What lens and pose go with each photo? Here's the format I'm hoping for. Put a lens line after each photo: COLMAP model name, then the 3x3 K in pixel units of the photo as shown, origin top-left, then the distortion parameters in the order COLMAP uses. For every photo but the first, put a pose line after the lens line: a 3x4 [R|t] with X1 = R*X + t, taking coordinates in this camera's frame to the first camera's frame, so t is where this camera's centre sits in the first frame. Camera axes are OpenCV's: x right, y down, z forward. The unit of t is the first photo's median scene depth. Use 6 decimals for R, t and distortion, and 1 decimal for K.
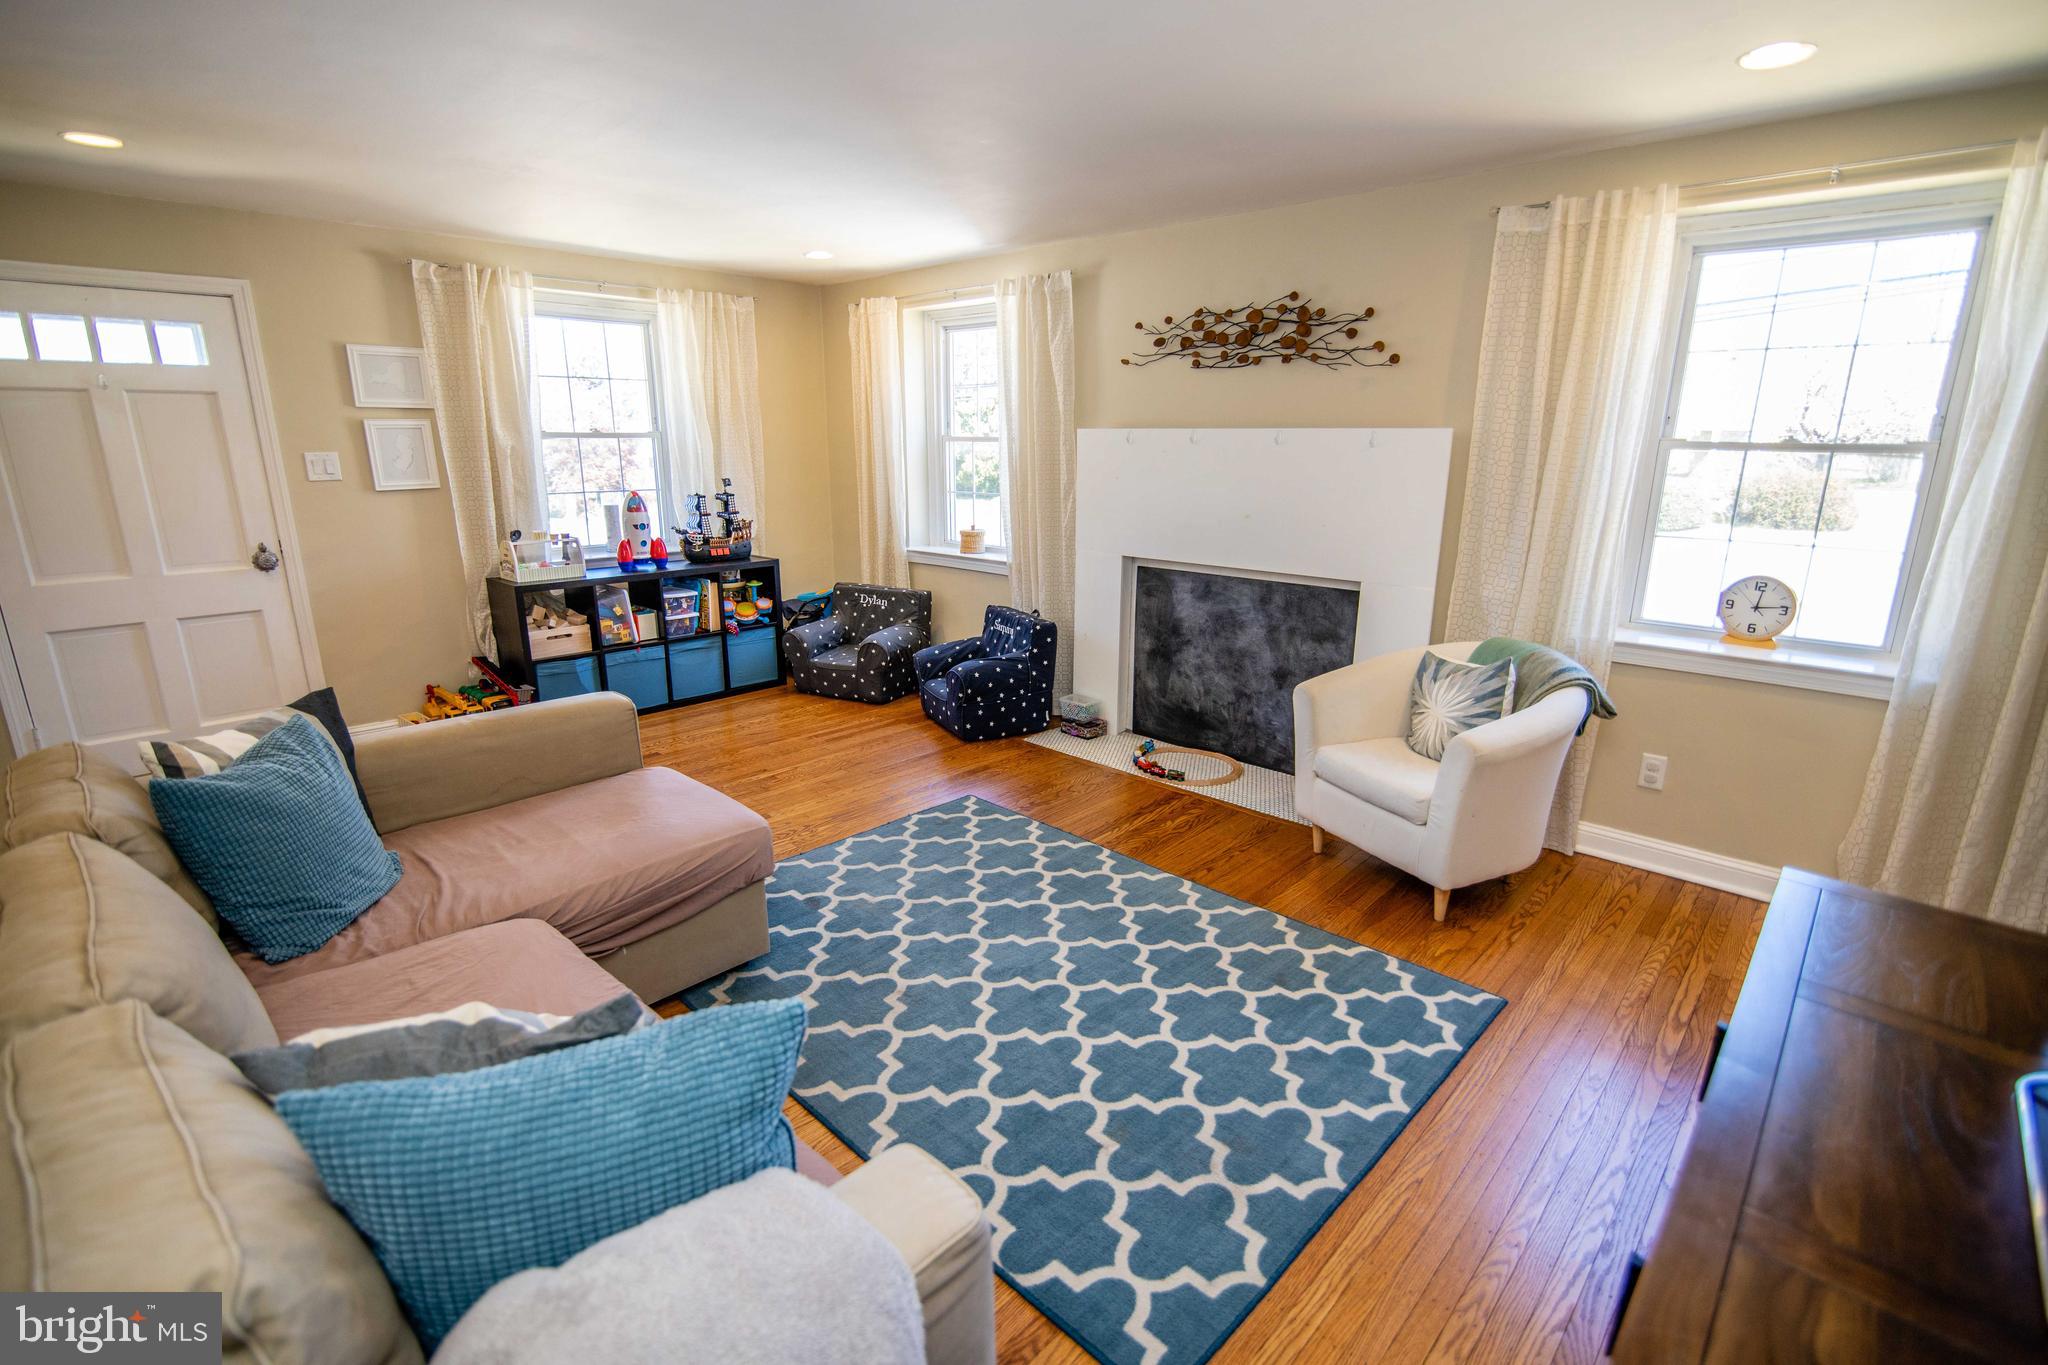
lens RADIAL K [[935.6, 0, 1029.5], [0, 935.6, 684.6], [0, 0, 1]] dist [-0.019489, 0.001041]
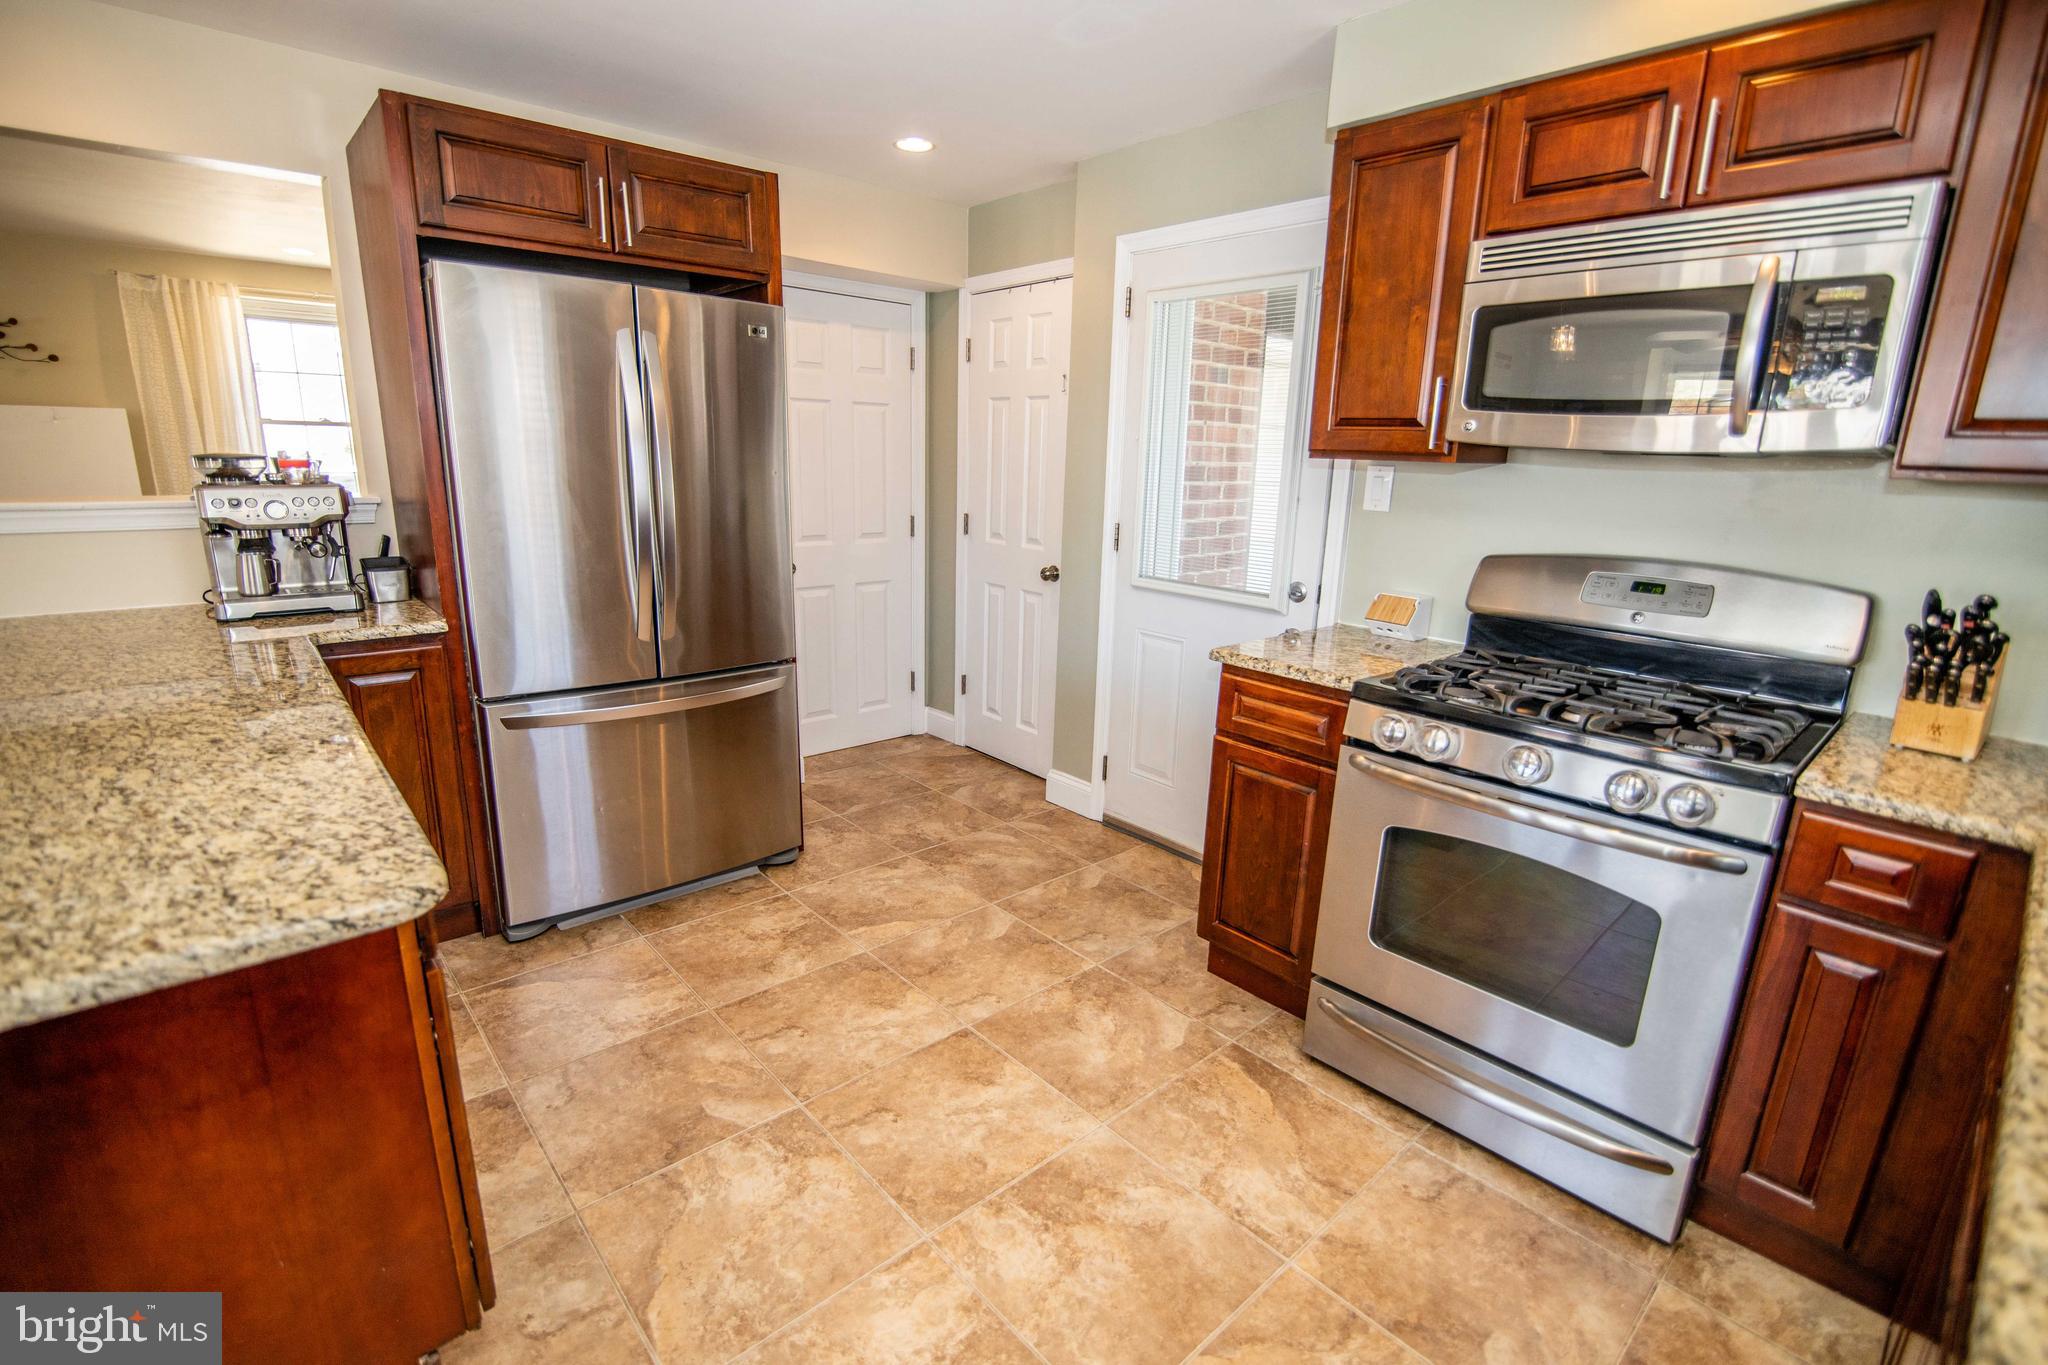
lens RADIAL K [[935.6, 0, 1029.5], [0, 935.6, 684.6], [0, 0, 1]] dist [-0.019489, 0.001041]
pose [[0.088818, -0.244563, 0.965557, -0.822208], [0.225324, 0.949192, 0.219691, 0.135266], [-0.970227, 0.198051, 0.139411, -0.478223]]
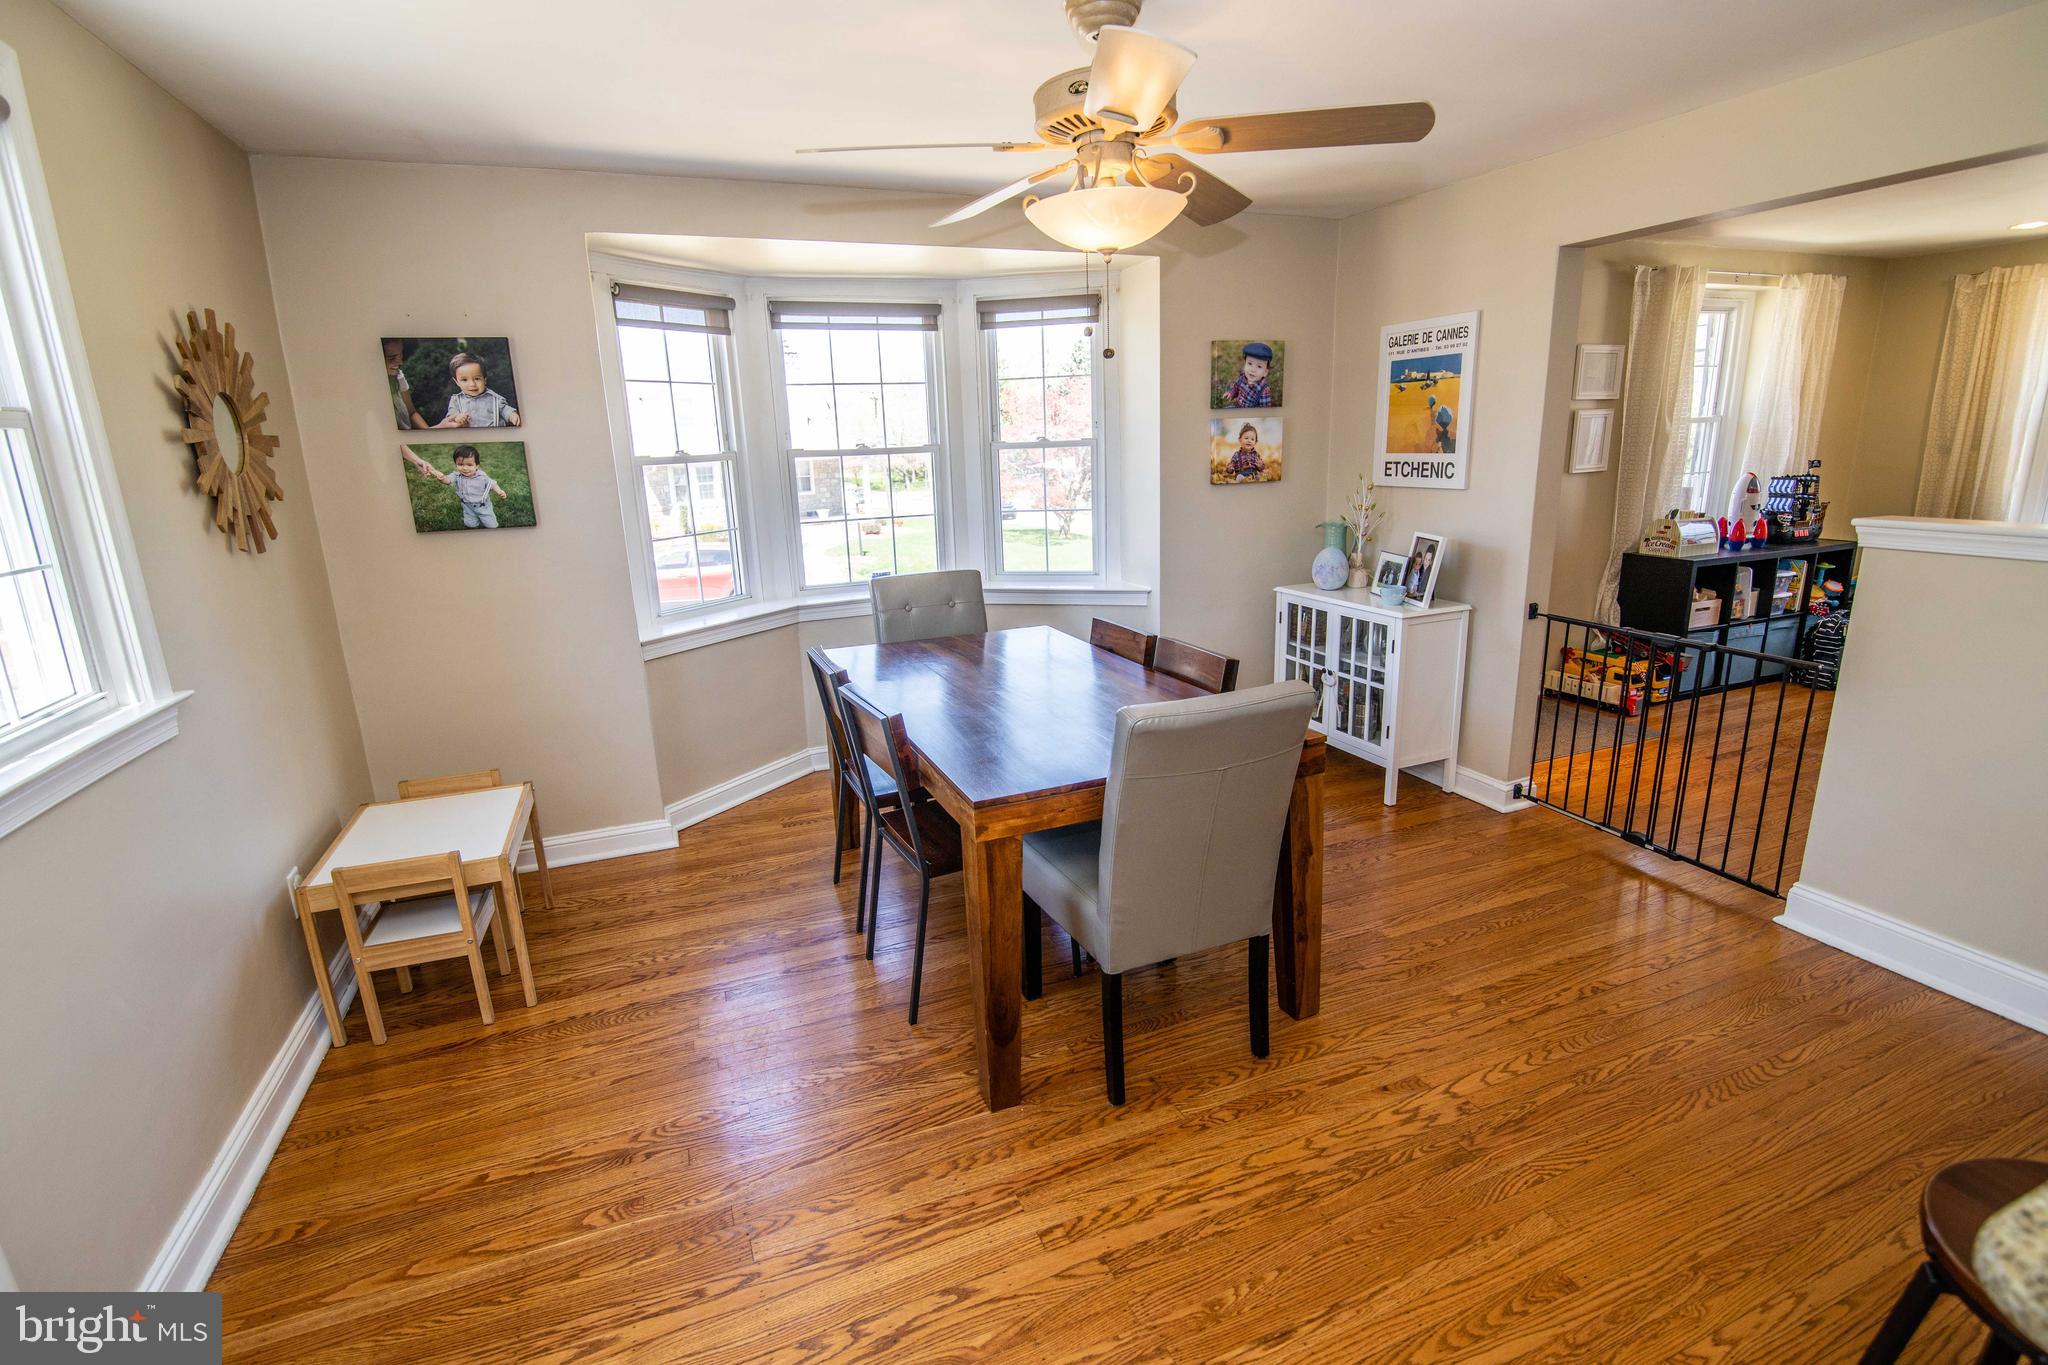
lens RADIAL K [[957.9, 0, 1030.0], [0, 957.9, 683.6], [0, 0, 1]] dist [-0.019069, 0.001074]
pose [[0.908808, 0.071906, -0.410971, -0.860648], [-0.070825, 0.997328, 0.017878, 0.078654], [0.411159, 0.012859, 0.911473, -0.350893]]
